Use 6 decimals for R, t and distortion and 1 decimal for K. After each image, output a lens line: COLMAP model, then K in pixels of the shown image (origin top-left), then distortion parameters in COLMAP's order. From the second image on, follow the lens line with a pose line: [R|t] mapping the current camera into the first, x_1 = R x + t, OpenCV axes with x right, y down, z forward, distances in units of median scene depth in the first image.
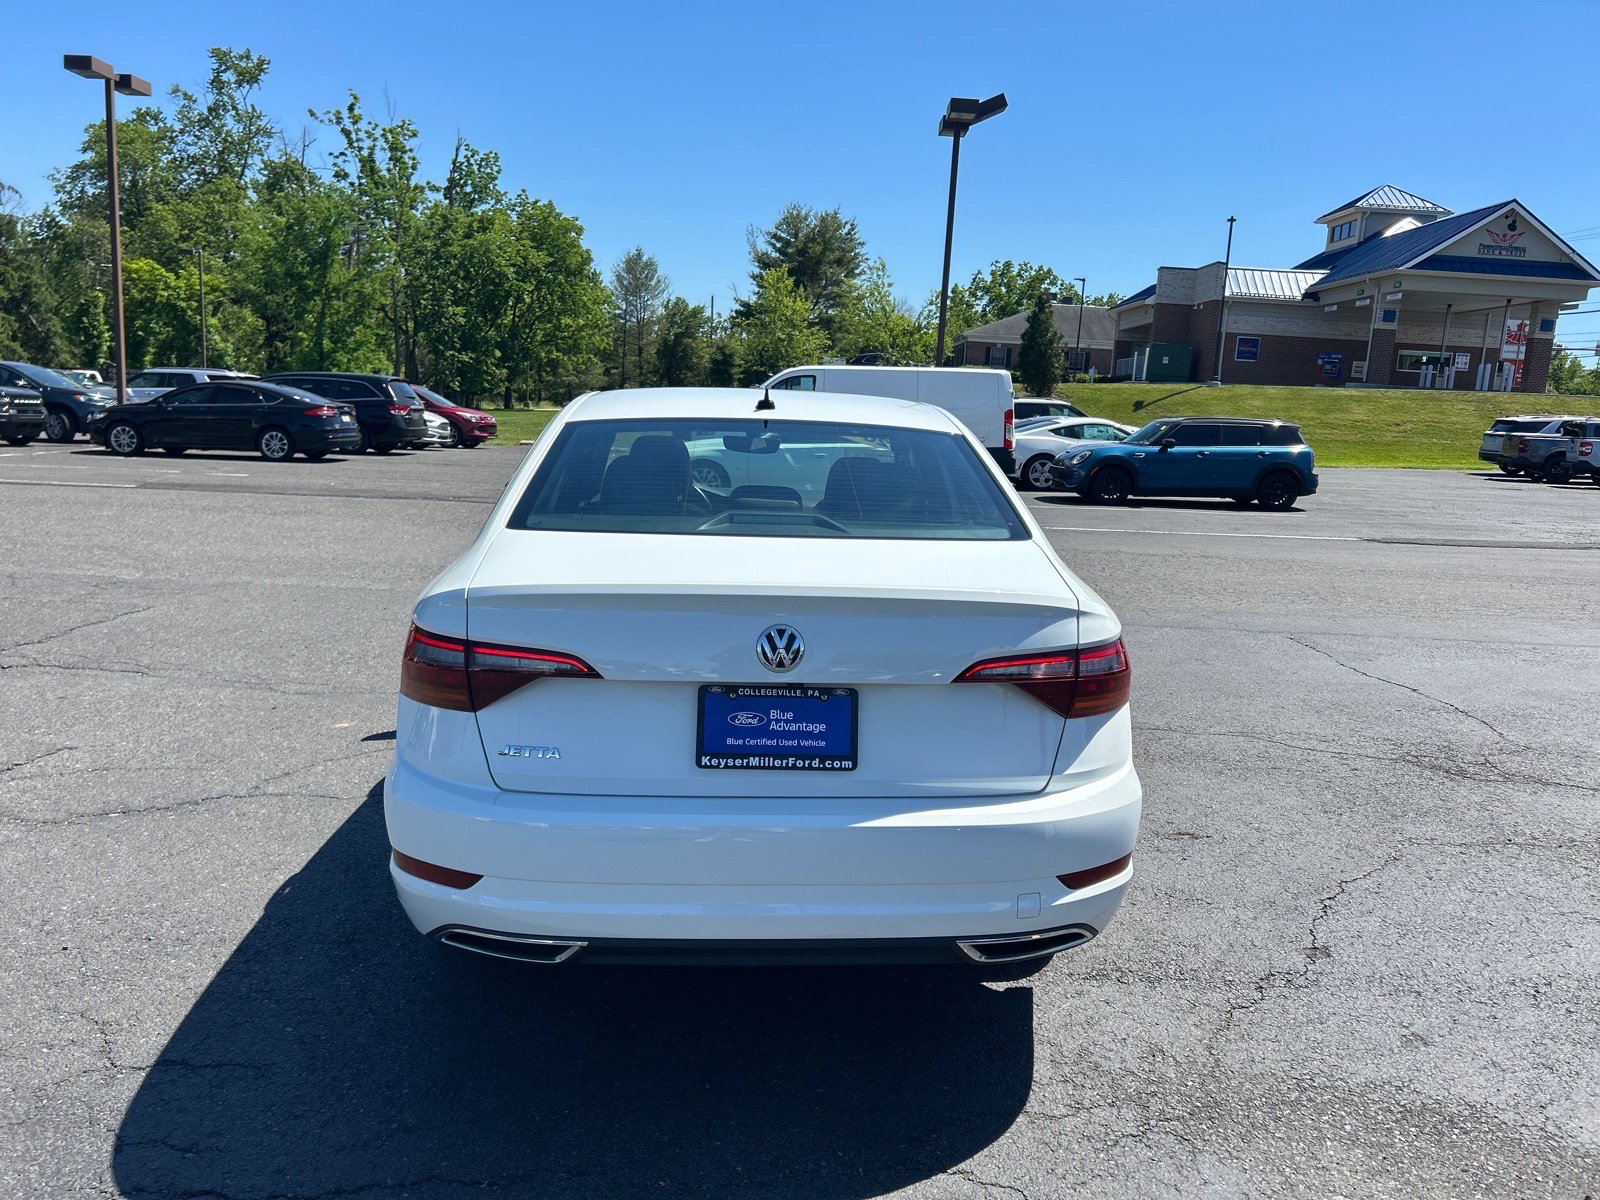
lens RADIAL K [[1193.8, 0, 800.0], [0, 1193.8, 600.0], [0, 0, 1]] dist [0.060228, -0.059214]
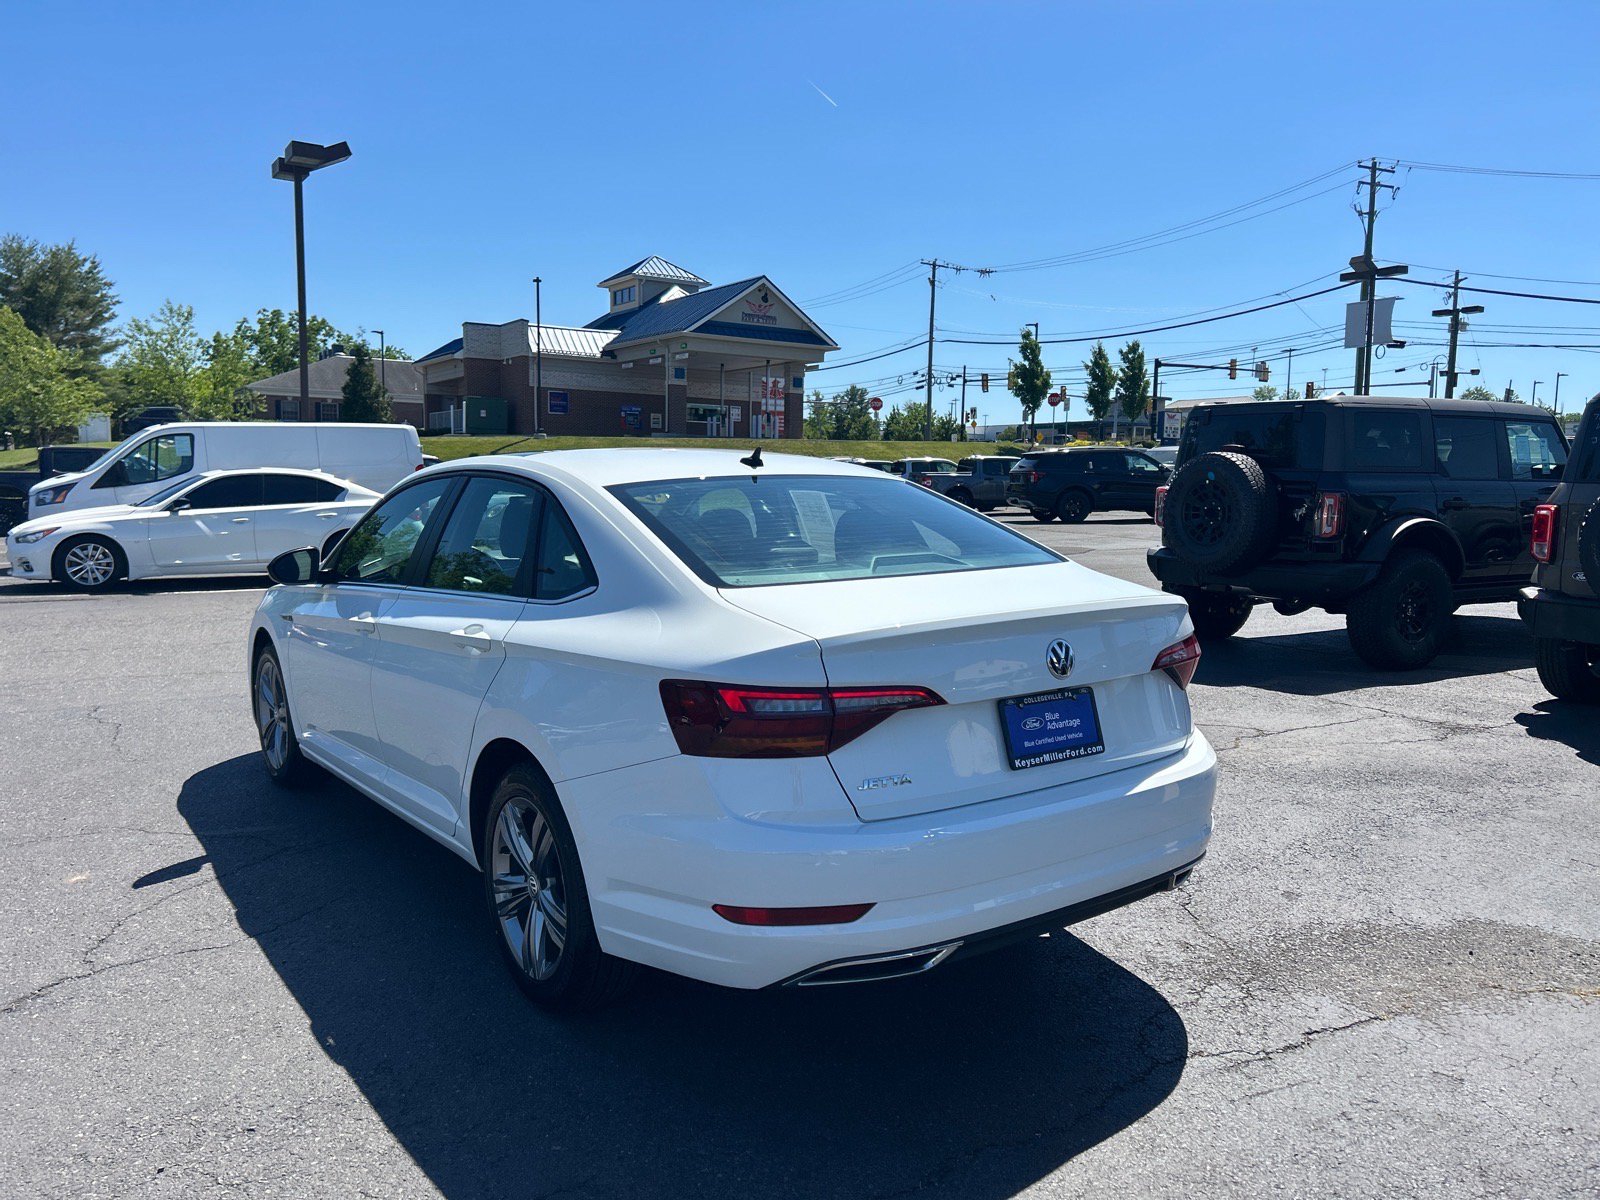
lens RADIAL K [[1219.4, 0, 781.0], [0, 1219.4, 615.8], [0, 0, 1]] dist [0.002249, -0.005321]
pose [[0.846166, -0.097841, 0.523861, -0.037679], [0.114817, 0.993387, 0.000077, -0.001450], [-0.520404, 0.060083, 0.851804, 0.004541]]
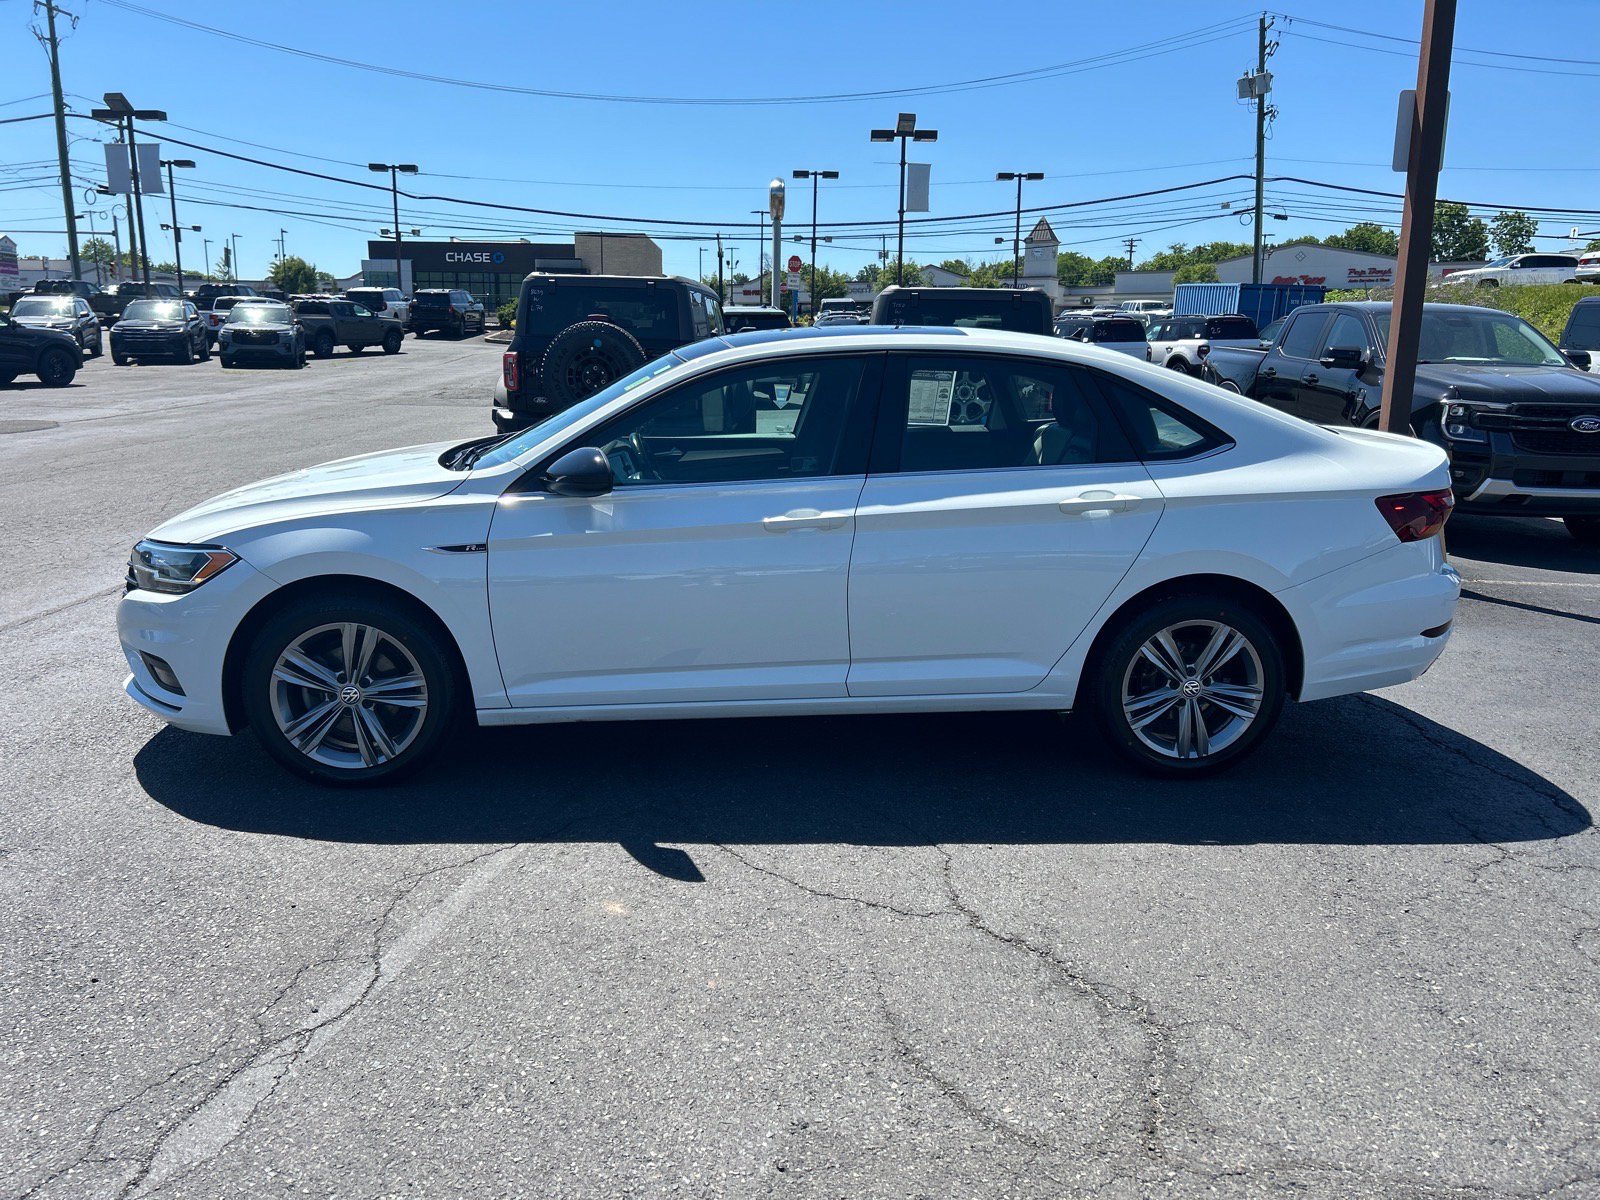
lens RADIAL K [[1194.8, 0, 813.7], [0, 1194.8, 604.5], [0, 0, 1]] dist [0.044098, -0.042873]
pose [[-0.028805, -0.248479, 0.968209, -0.099604], [0.137633, 0.958399, 0.250057, -0.019871], [-0.990064, 0.140461, 0.006592, 0.102869]]
